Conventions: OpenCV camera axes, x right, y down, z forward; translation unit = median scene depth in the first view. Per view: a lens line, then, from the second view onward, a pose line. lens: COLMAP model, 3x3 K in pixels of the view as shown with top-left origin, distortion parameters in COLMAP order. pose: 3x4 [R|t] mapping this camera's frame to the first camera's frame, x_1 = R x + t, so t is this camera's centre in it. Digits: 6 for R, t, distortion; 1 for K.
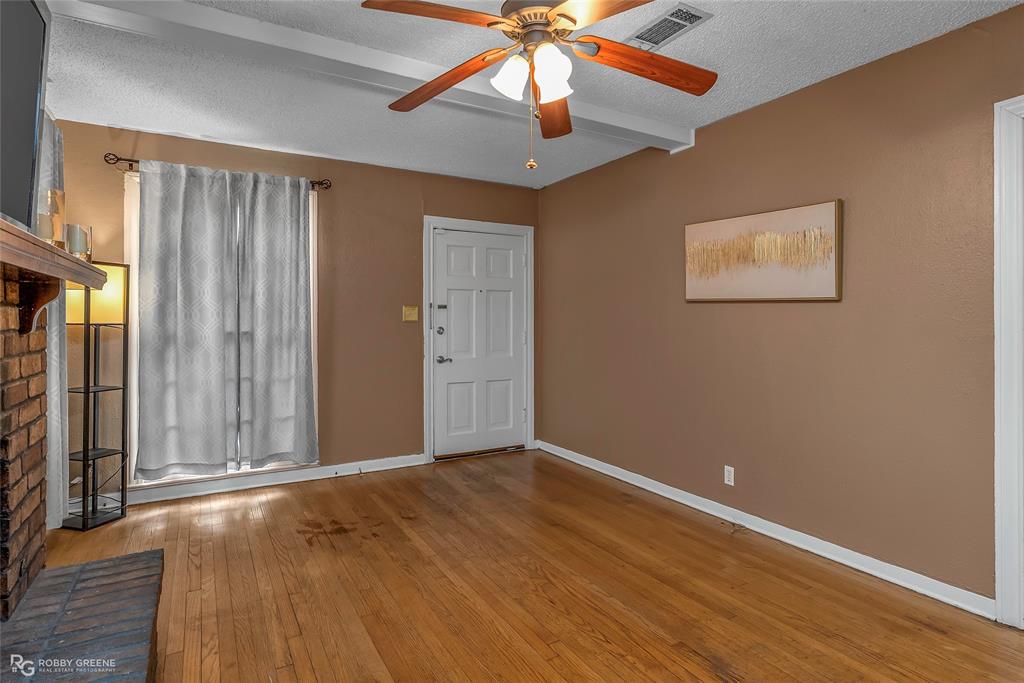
lens RADIAL K [[553.9, 0, 514.9], [0, 553.9, 314.1], [0, 0, 1]] dist [-0.002712, 0.000129]
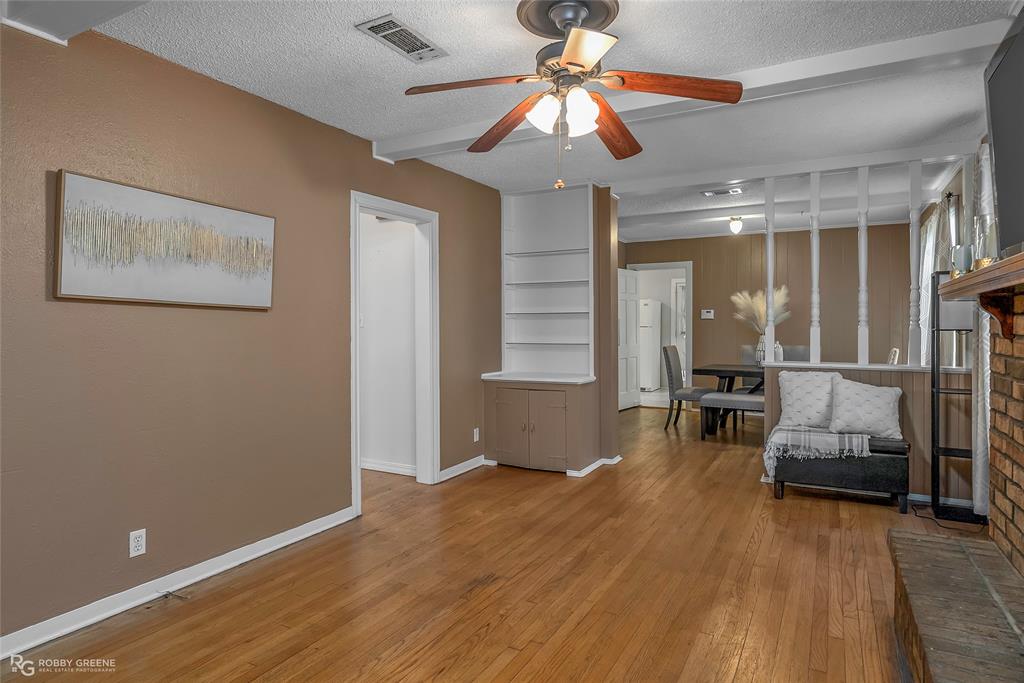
lens RADIAL K [[583.7, 0, 516.1], [0, 583.7, 325.5], [0, 0, 1]] dist [-0.004923, 0.011267]
pose [[-0.523377, 0.002836, 0.852097, -0.478185], [-0.006591, 0.999951, -0.007377, 0.008254], [-0.852076, -0.009477, -0.523333, 0.891185]]
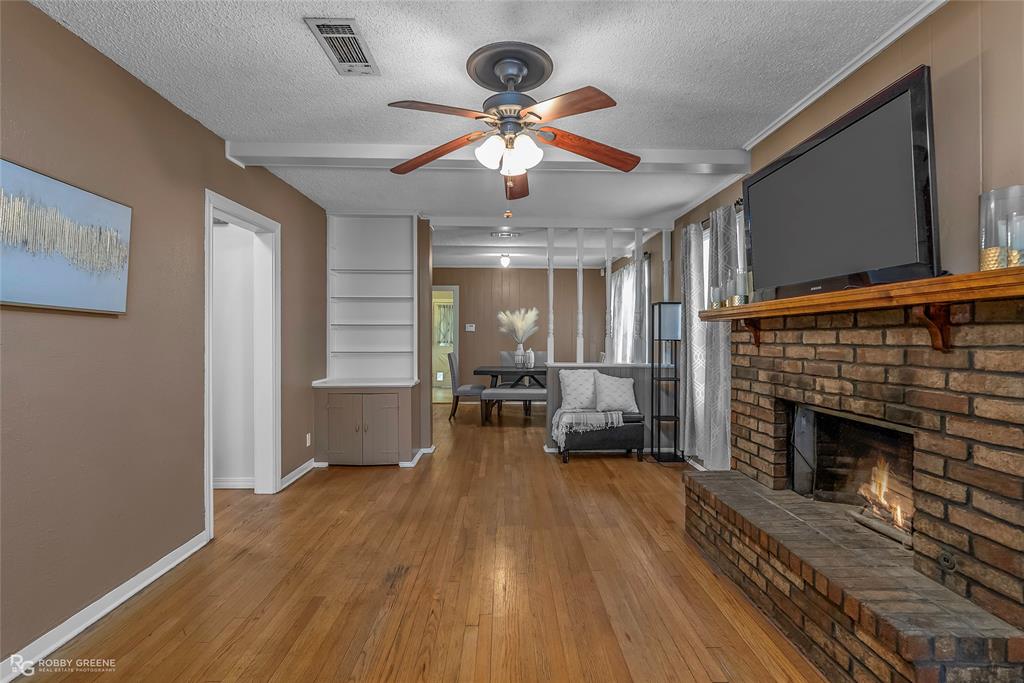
lens RADIAL K [[472.3, 0, 514.7], [0, 472.3, 335.6], [0, 0, 1]] dist [0.000500, 0.000213]
pose [[-0.878747, 0.000928, 0.477288, -0.265071], [-0.005836, 0.999902, -0.012689, 0.010414], [-0.477253, -0.013936, -0.878656, 1.032910]]
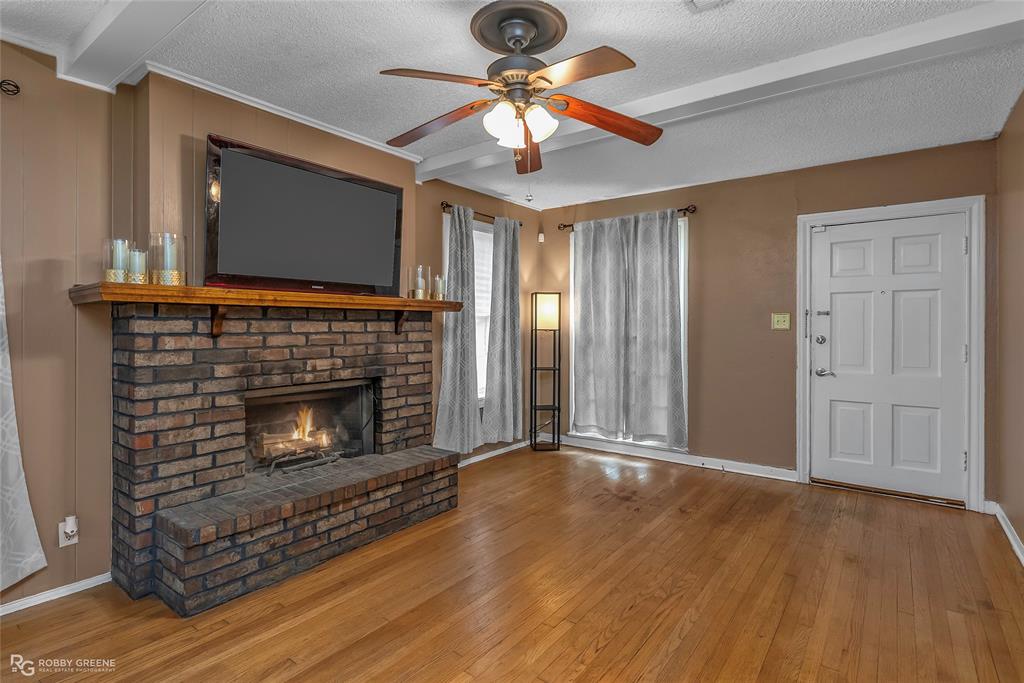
lens RADIAL K [[504.7, 0, 518.5], [0, 504.7, 326.9], [0, 0, 1]] dist [-0.001211, 0.000086]
pose [[0.395107, 0.002041, -0.918633, 0.543163], [0.007197, 0.999960, 0.005318, 0.000791], [0.918607, -0.008713, 0.395076, 0.294397]]
